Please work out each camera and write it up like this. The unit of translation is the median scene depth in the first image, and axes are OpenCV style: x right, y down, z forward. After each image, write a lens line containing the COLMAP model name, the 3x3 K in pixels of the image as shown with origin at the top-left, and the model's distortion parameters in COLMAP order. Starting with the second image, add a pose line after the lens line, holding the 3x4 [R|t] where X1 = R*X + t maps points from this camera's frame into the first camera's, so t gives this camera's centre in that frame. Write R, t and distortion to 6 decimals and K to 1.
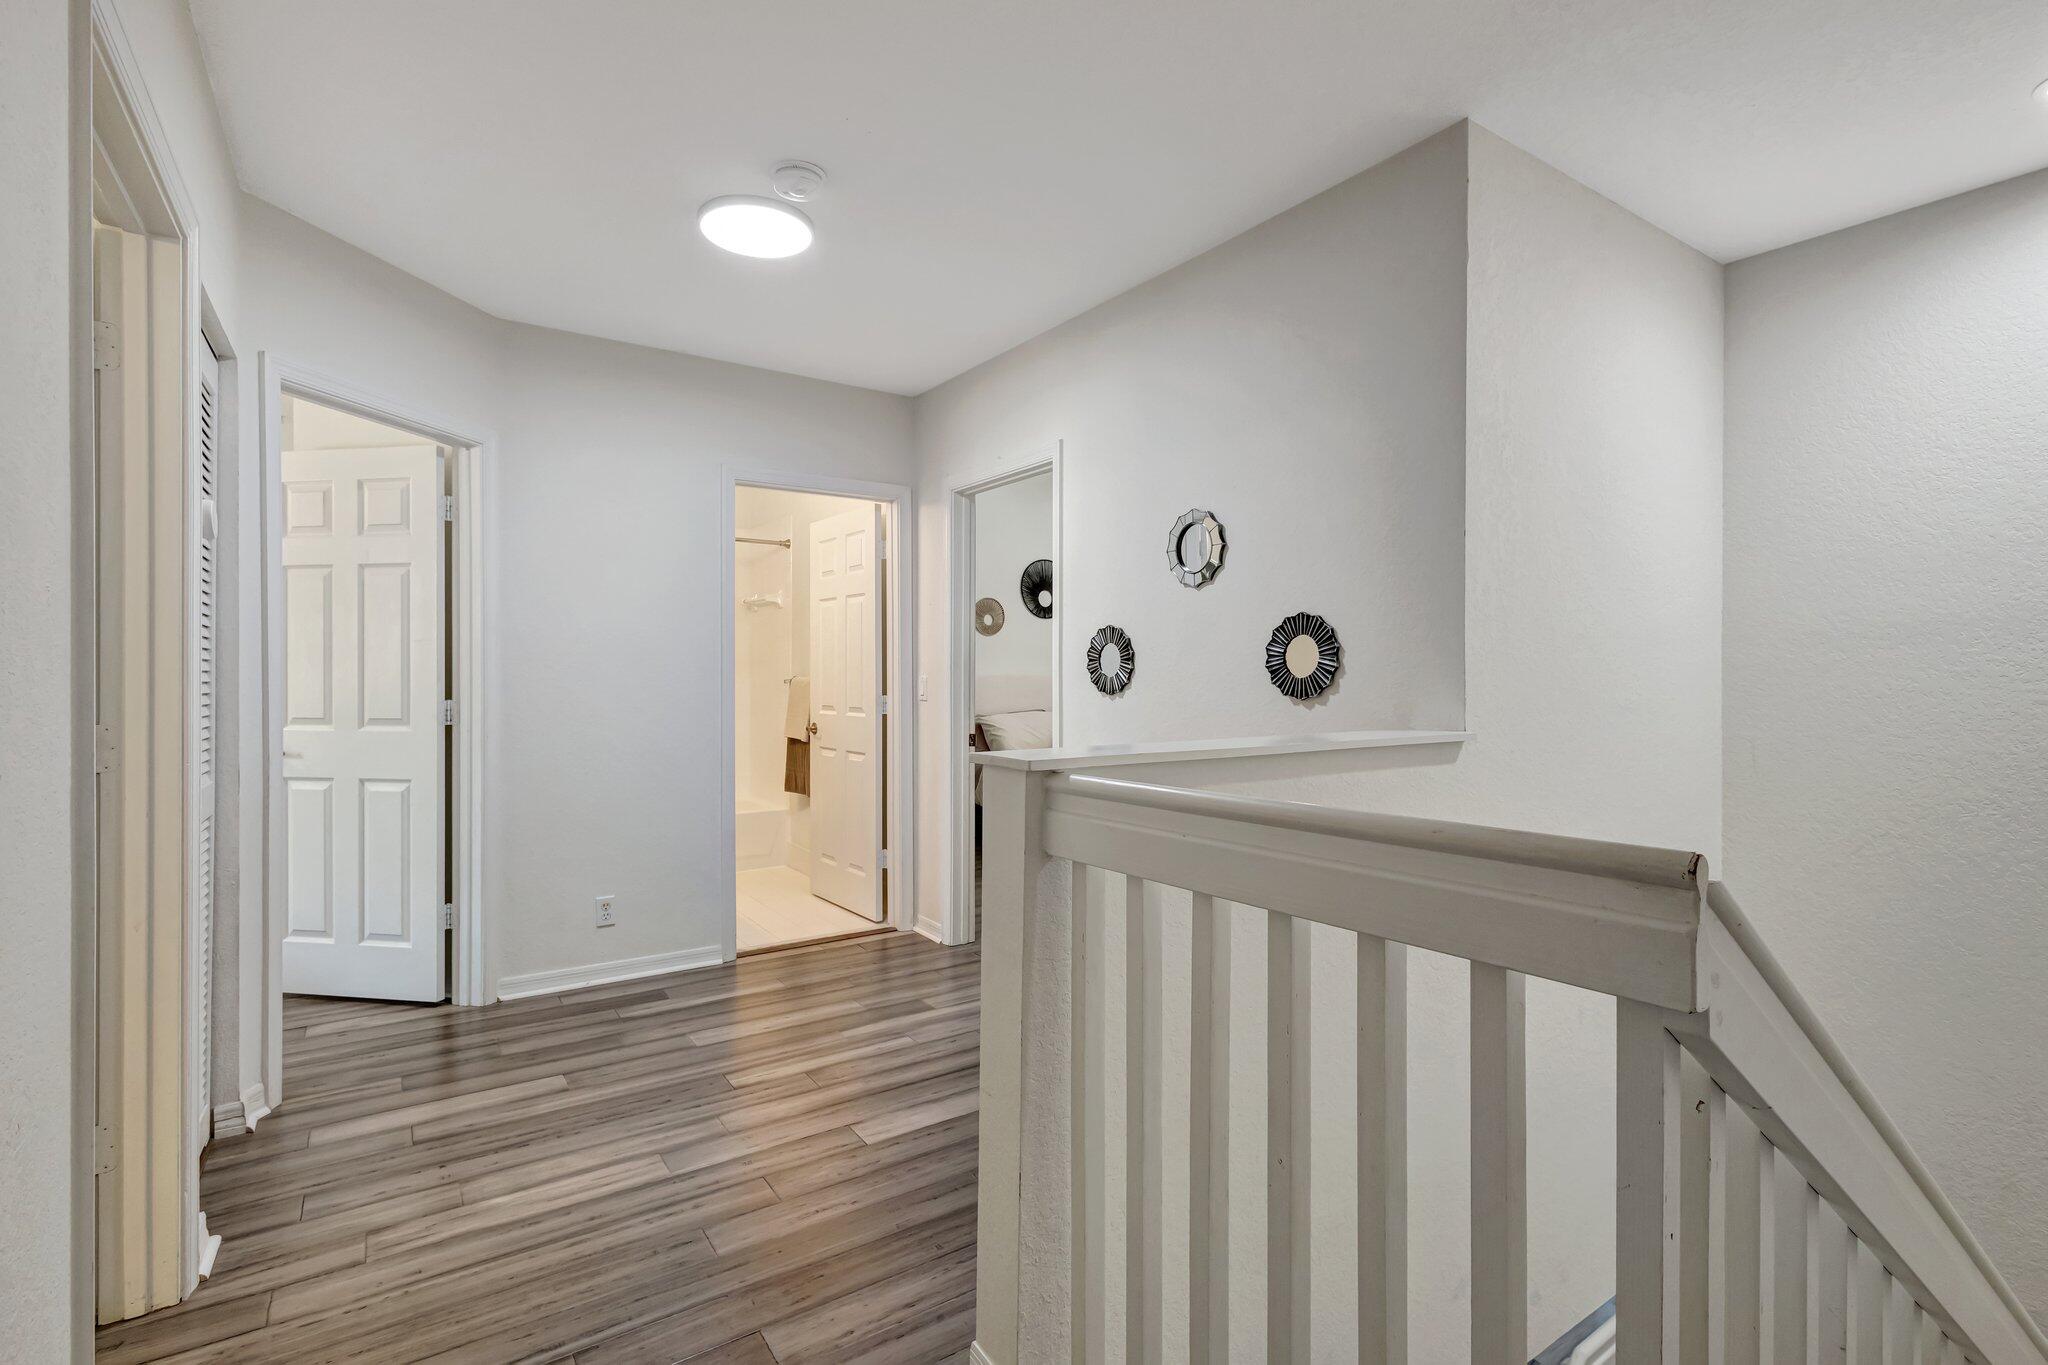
lens RADIAL K [[952.9, 0, 1028.6], [0, 952.9, 680.9], [0, 0, 1]] dist [0.020415, -0.009673]
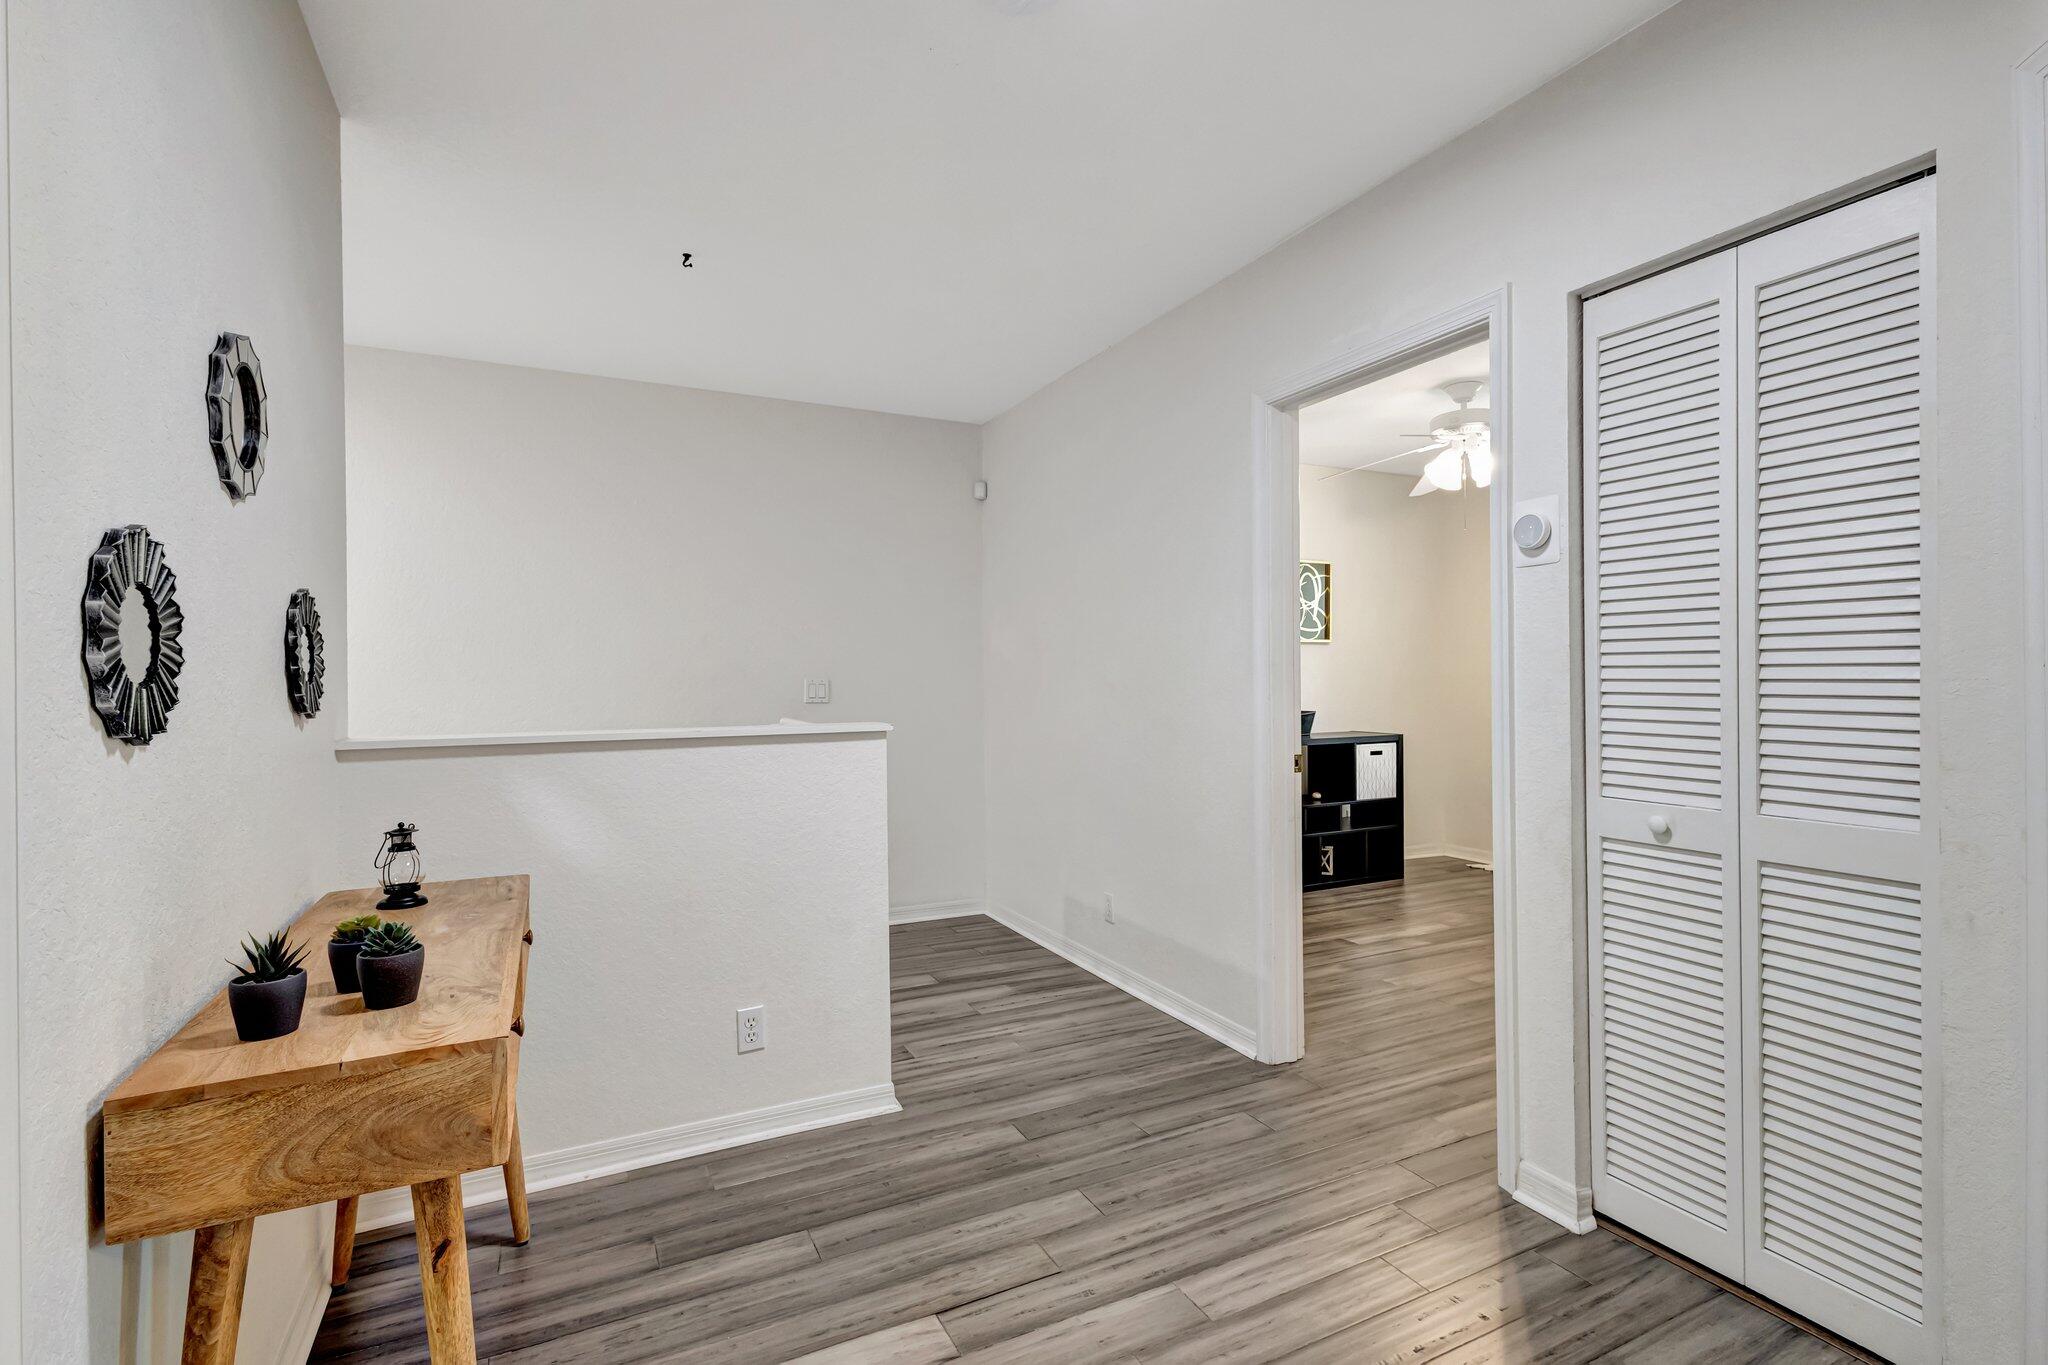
lens RADIAL K [[952.9, 0, 1028.6], [0, 952.9, 680.9], [0, 0, 1]] dist [0.020415, -0.009673]
pose [[-0.991014, 0.000877, 0.133756, -0.385450], [0.002443, 0.999930, 0.011542, -0.011596], [-0.133737, 0.011765, -0.990947, 1.961400]]
